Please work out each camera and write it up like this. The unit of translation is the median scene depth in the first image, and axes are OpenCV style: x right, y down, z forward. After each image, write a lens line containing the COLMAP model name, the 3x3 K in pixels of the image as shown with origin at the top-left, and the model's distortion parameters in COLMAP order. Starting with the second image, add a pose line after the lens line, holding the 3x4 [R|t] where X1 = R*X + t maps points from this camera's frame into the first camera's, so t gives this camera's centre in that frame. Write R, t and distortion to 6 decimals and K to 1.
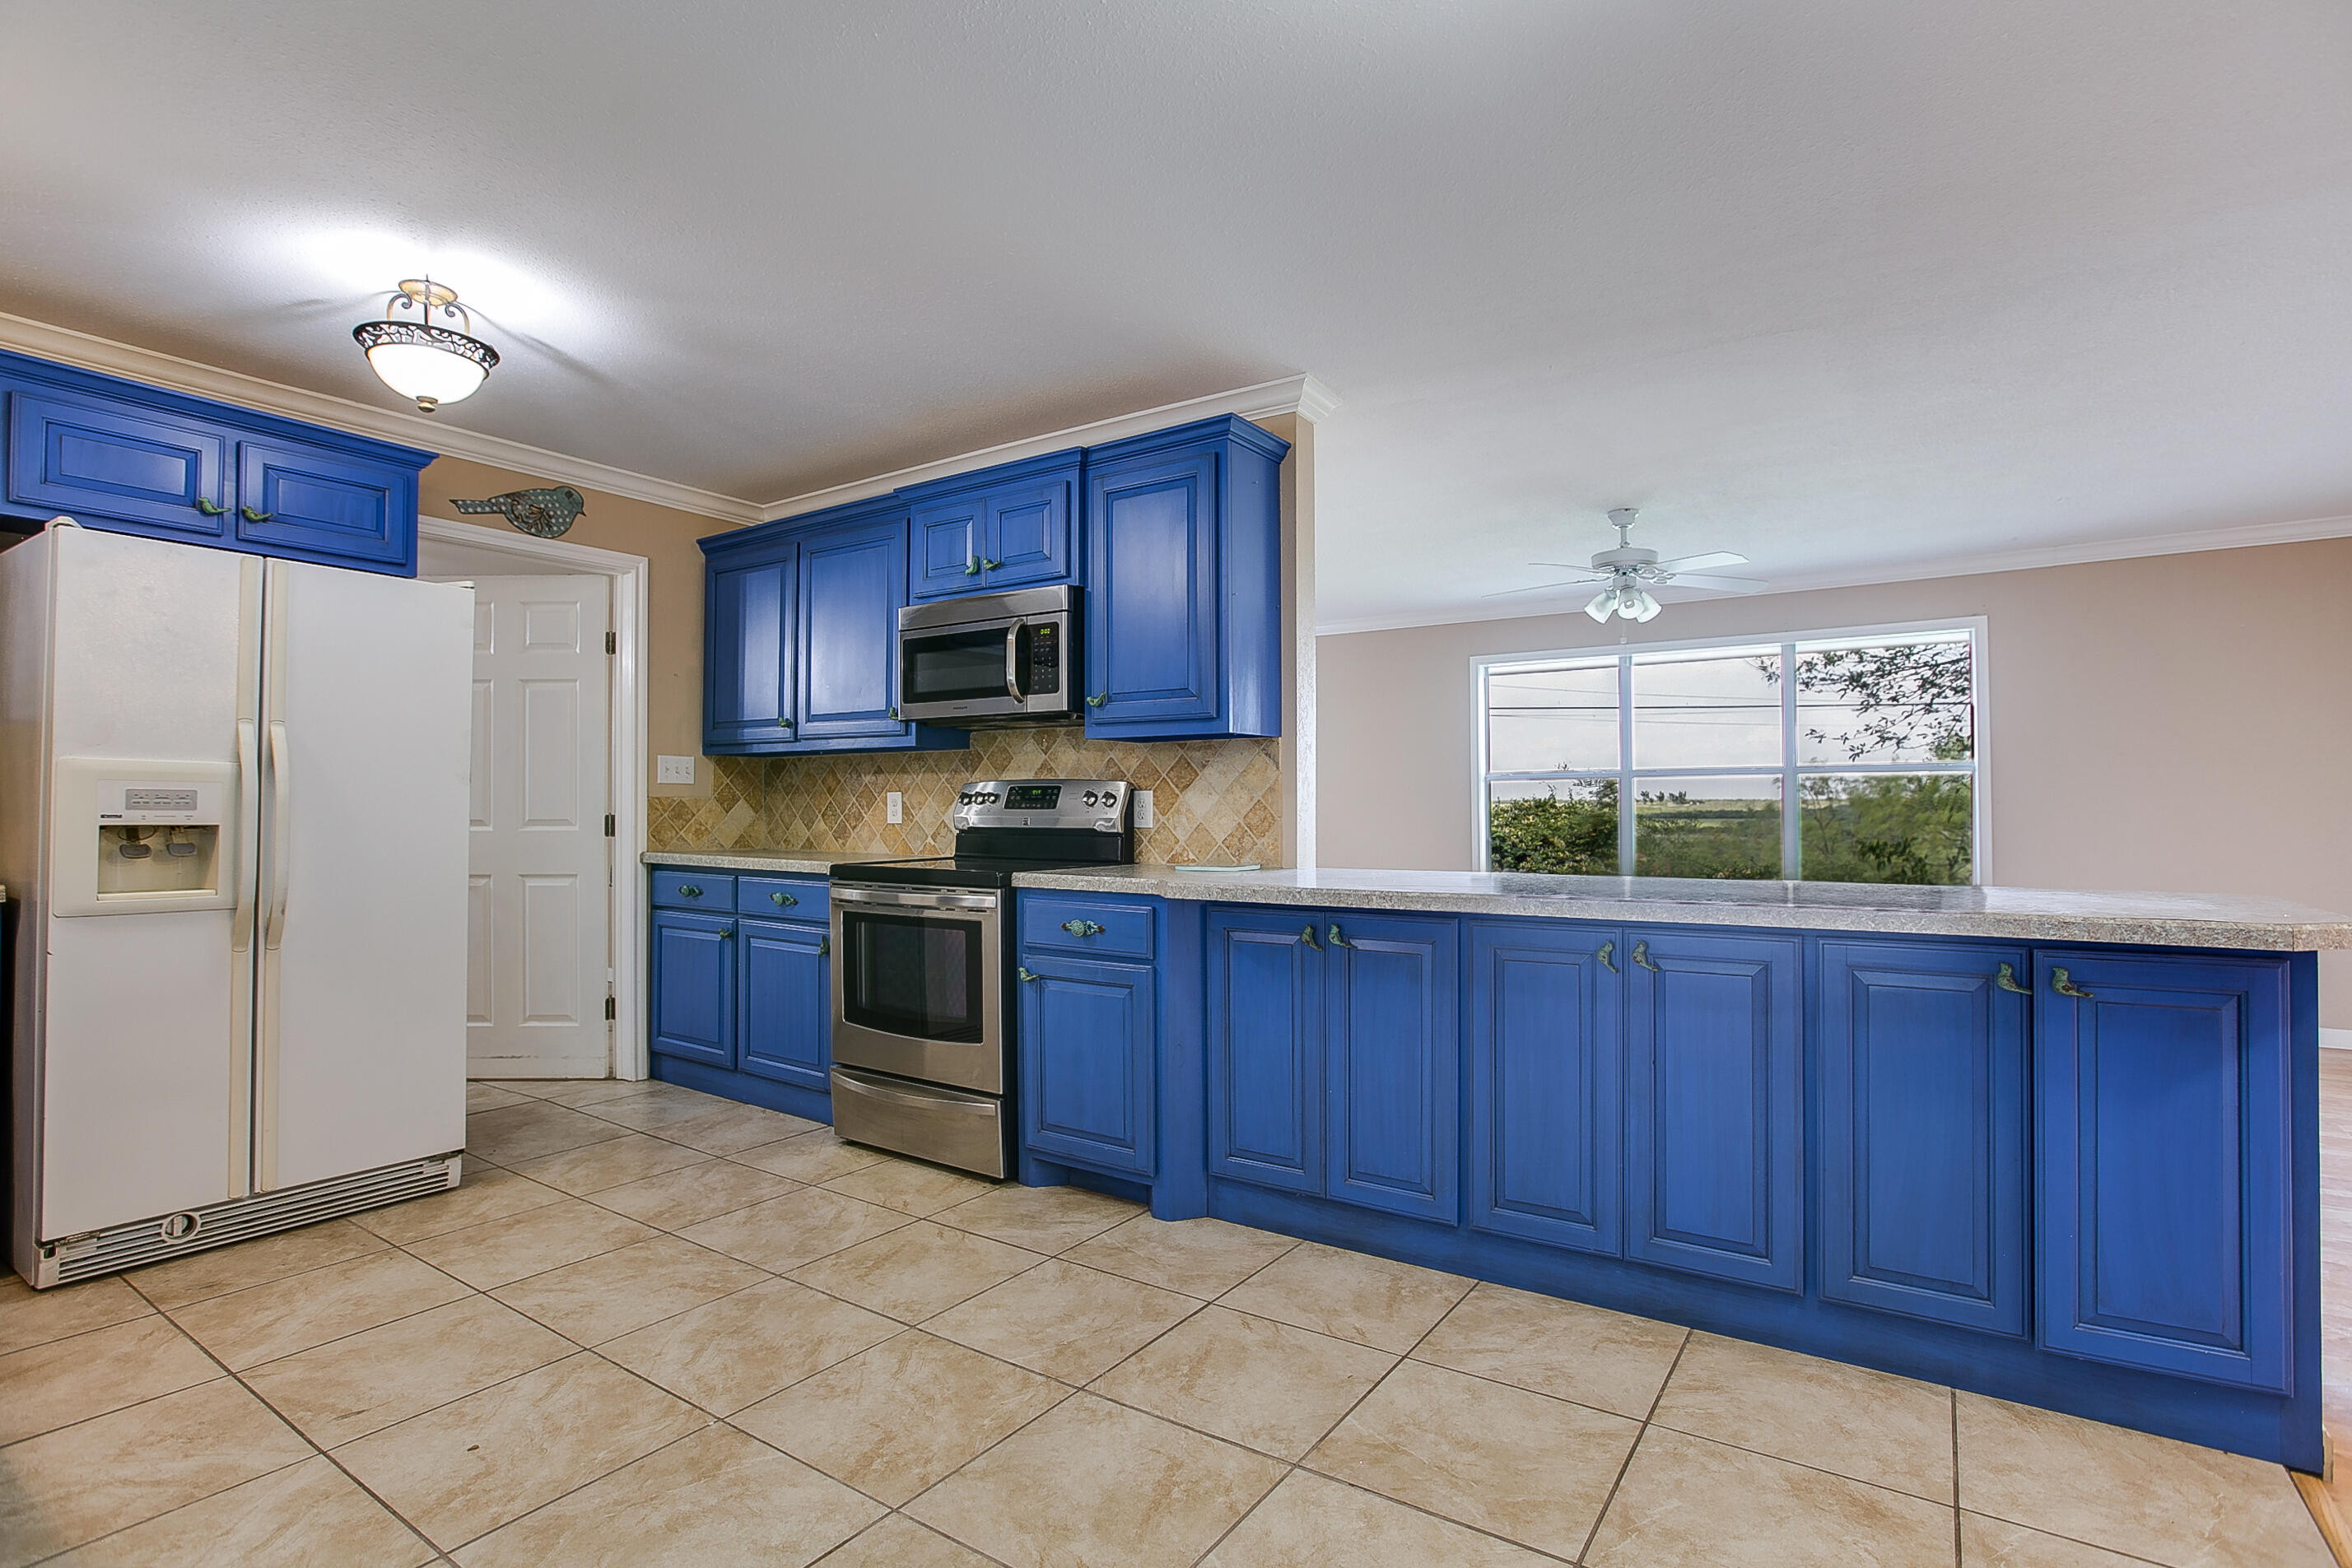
lens RADIAL K [[1121.2, 0, 1176.4], [0, 1121.2, 788.5], [0, 0, 1]] dist [-0.047304, 0.017996]
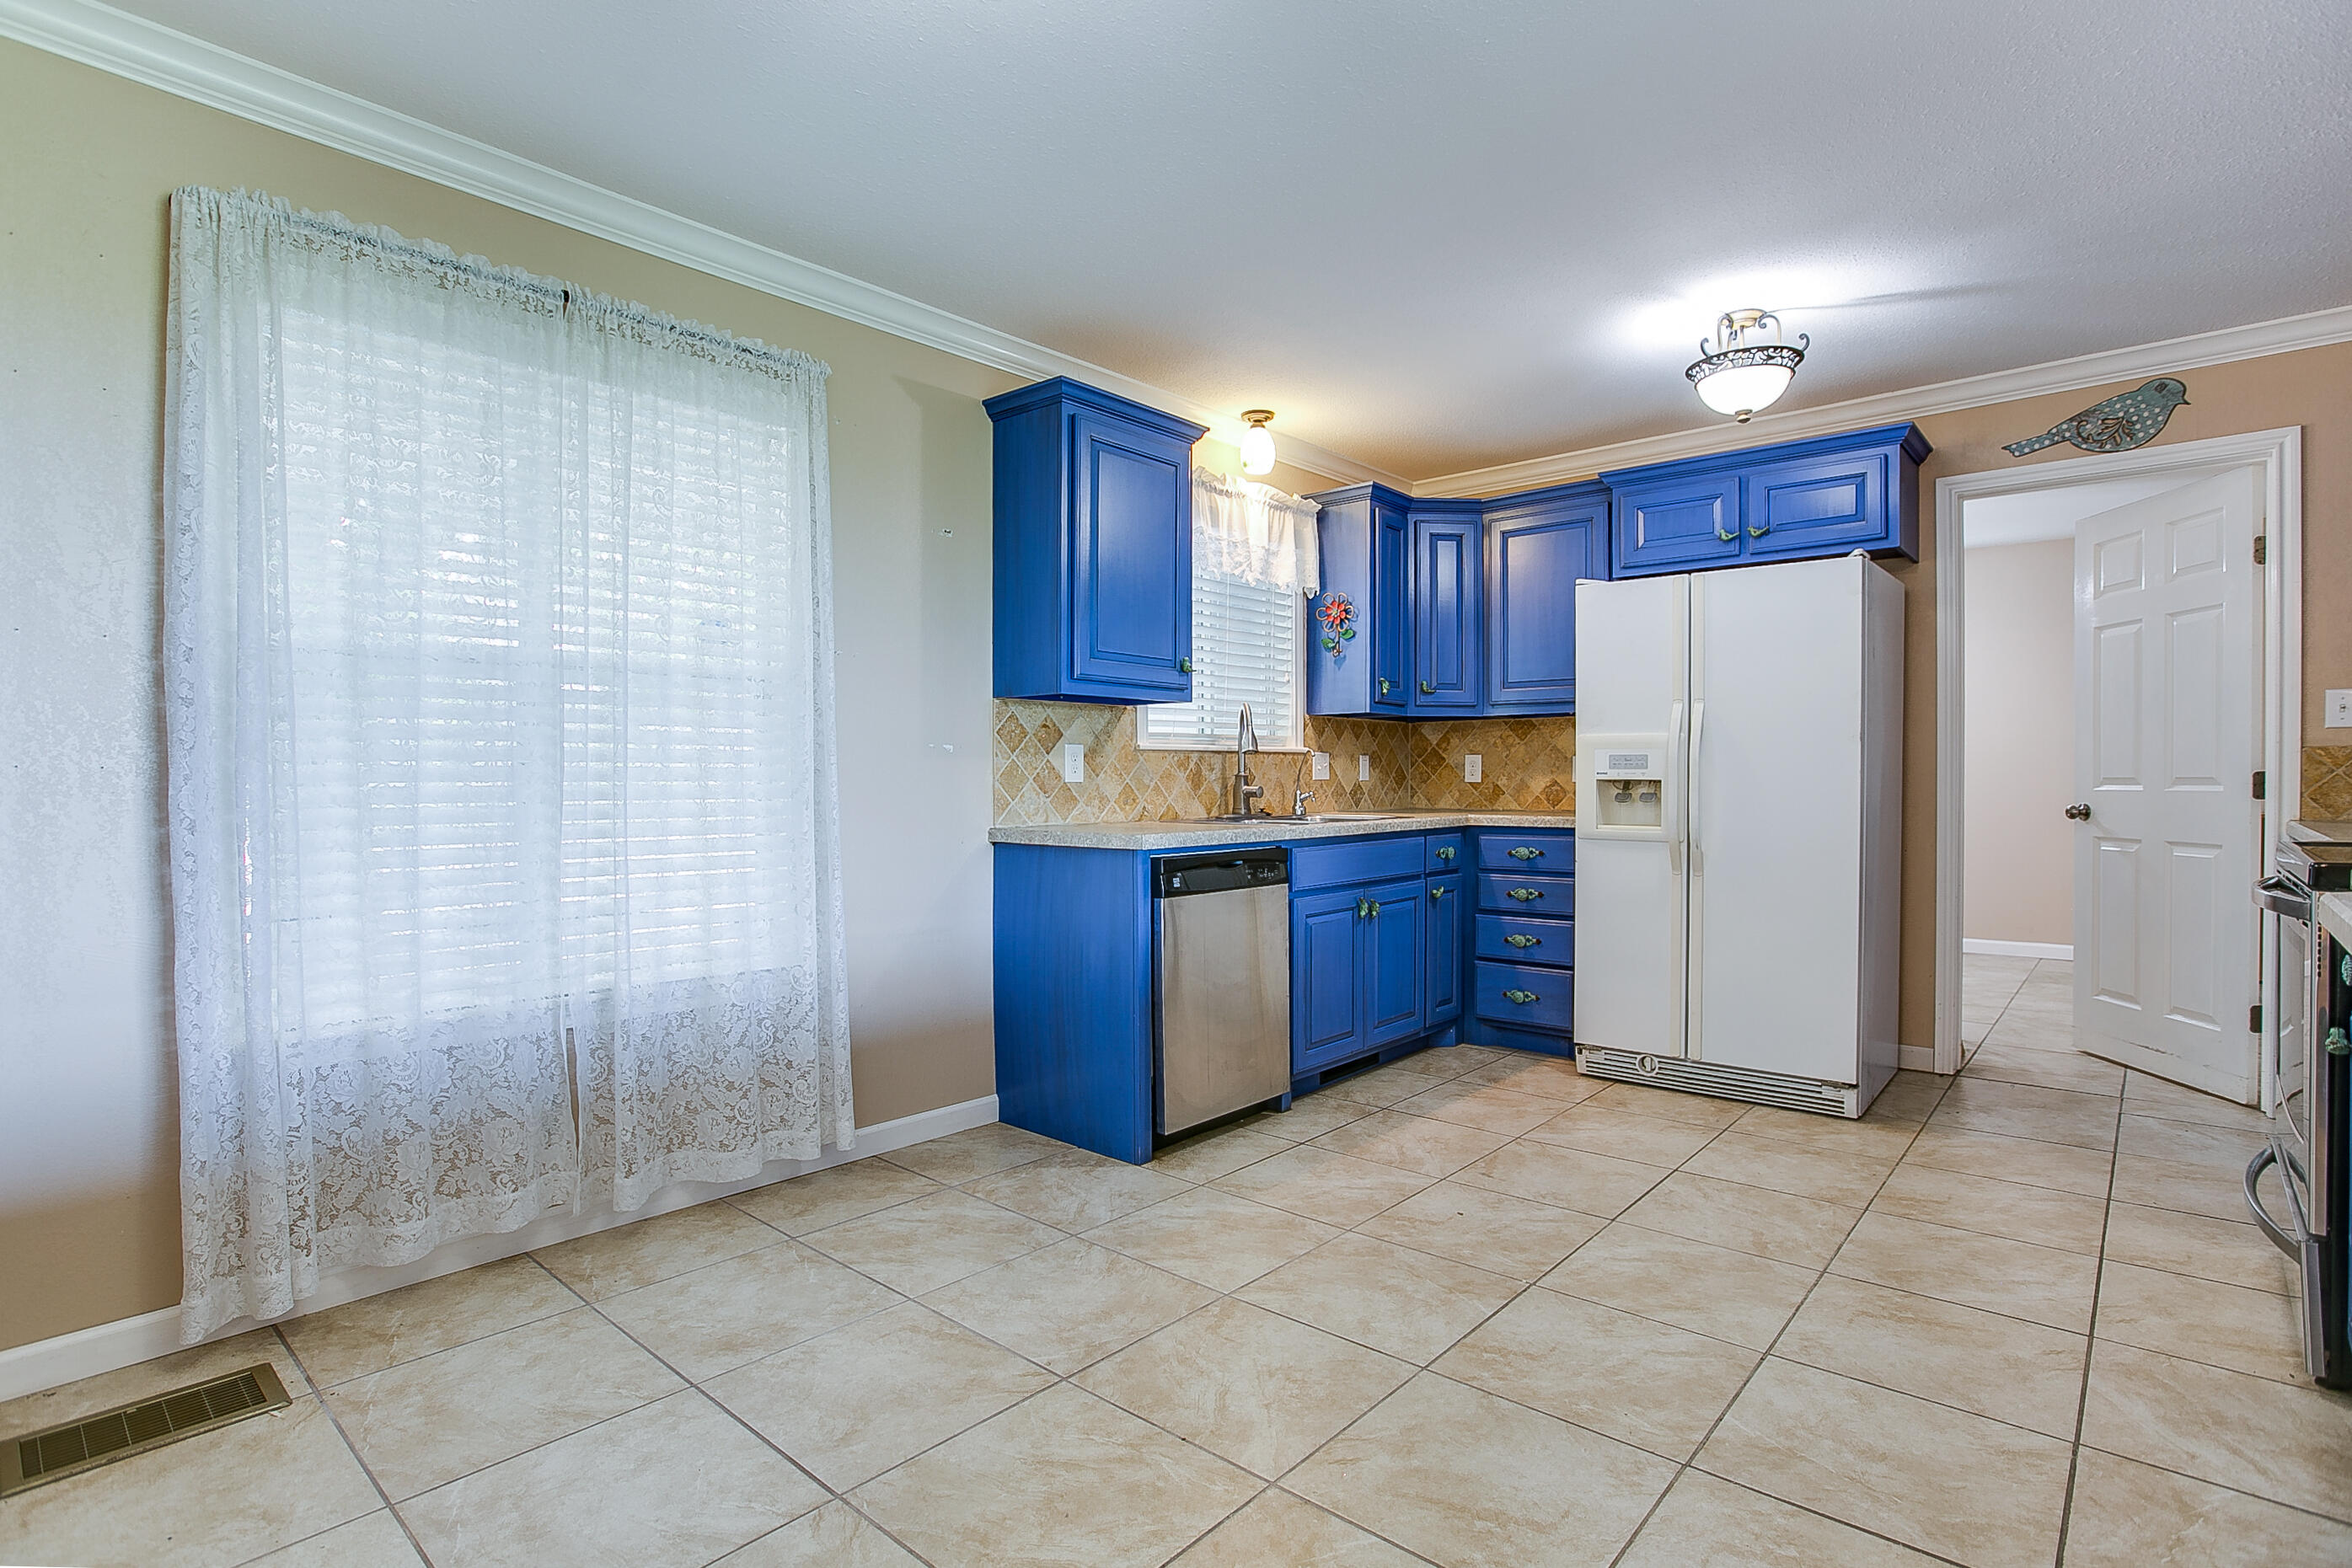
lens RADIAL K [[1142.0, 0, 1168.4], [0, 1142.0, 800.6], [0, 0, 1]] dist [-0.069881, 0.030704]
pose [[-0.125519, 0.020362, -0.991882, 0.582535], [0.025278, 0.999530, 0.017320, 0.019009], [0.991769, -0.022899, -0.125974, 0.556485]]
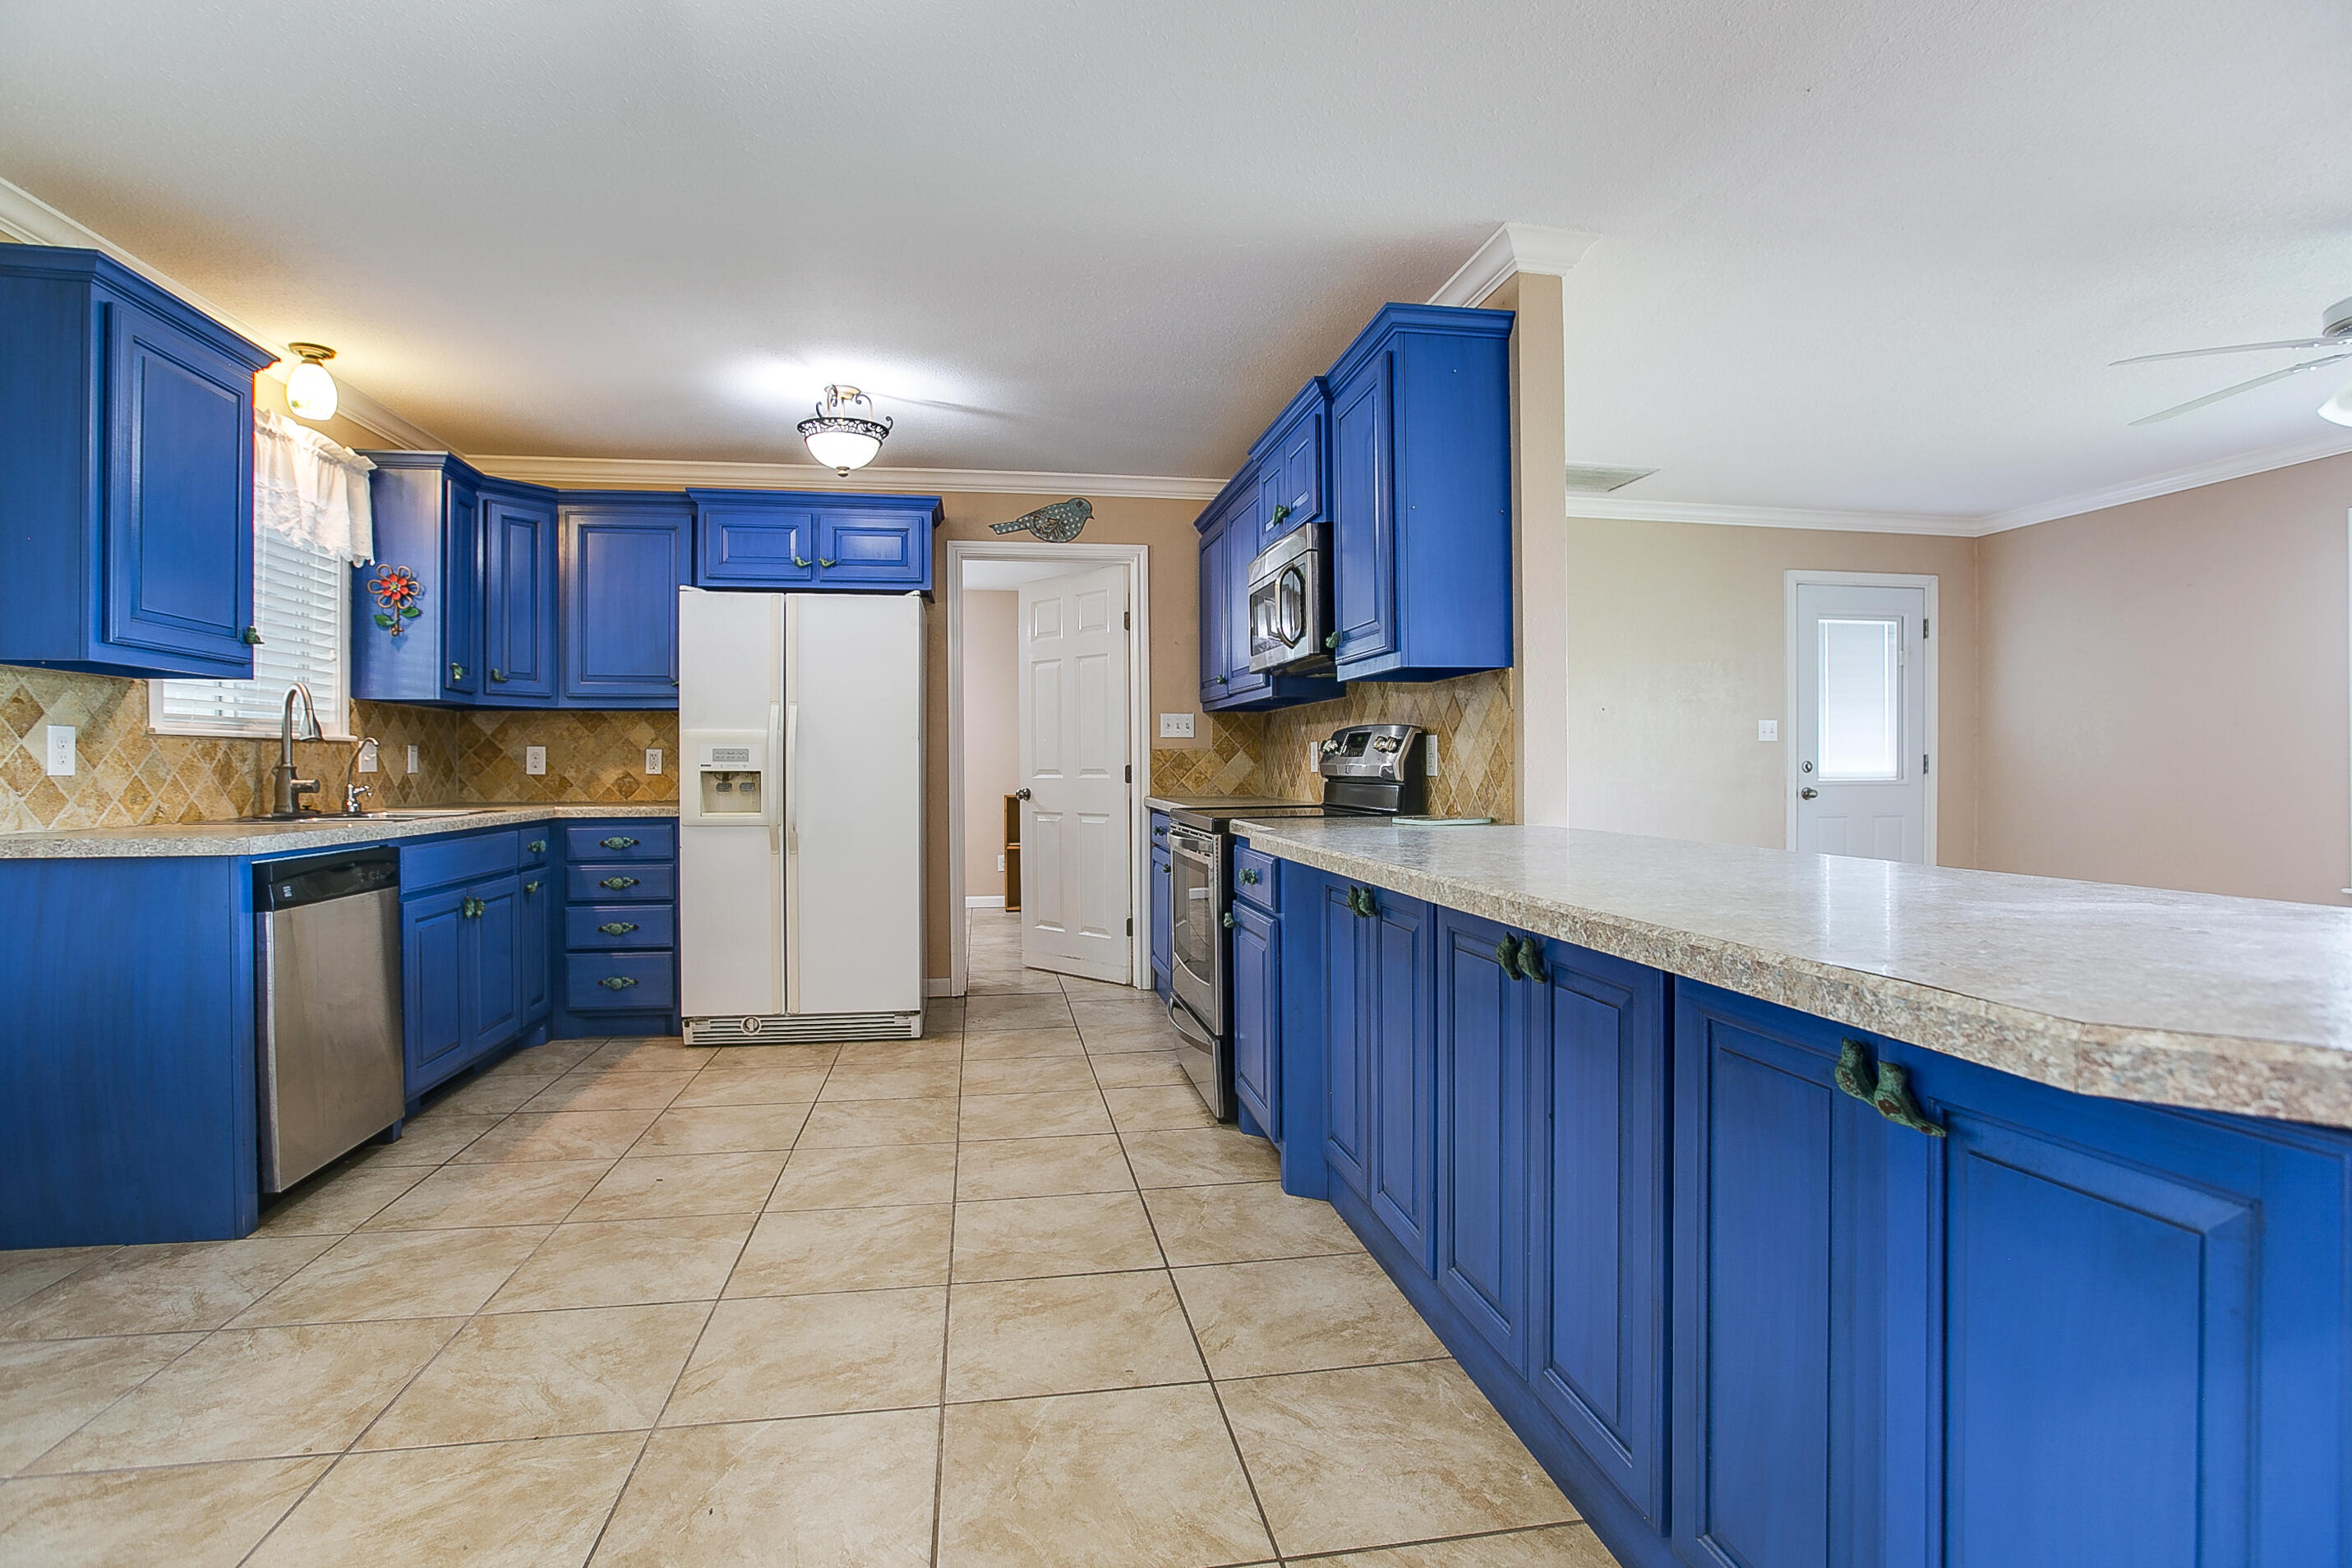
lens RADIAL K [[1125.9, 0, 1169.8], [0, 1125.9, 764.2], [0, 0, 1]] dist [-0.057353, 0.019610]
pose [[0.698043, -0.004173, -0.716043, 0.647453], [0.018881, 0.999743, 0.012580, 0.014118], [0.715806, -0.022301, 0.697943, 0.304414]]
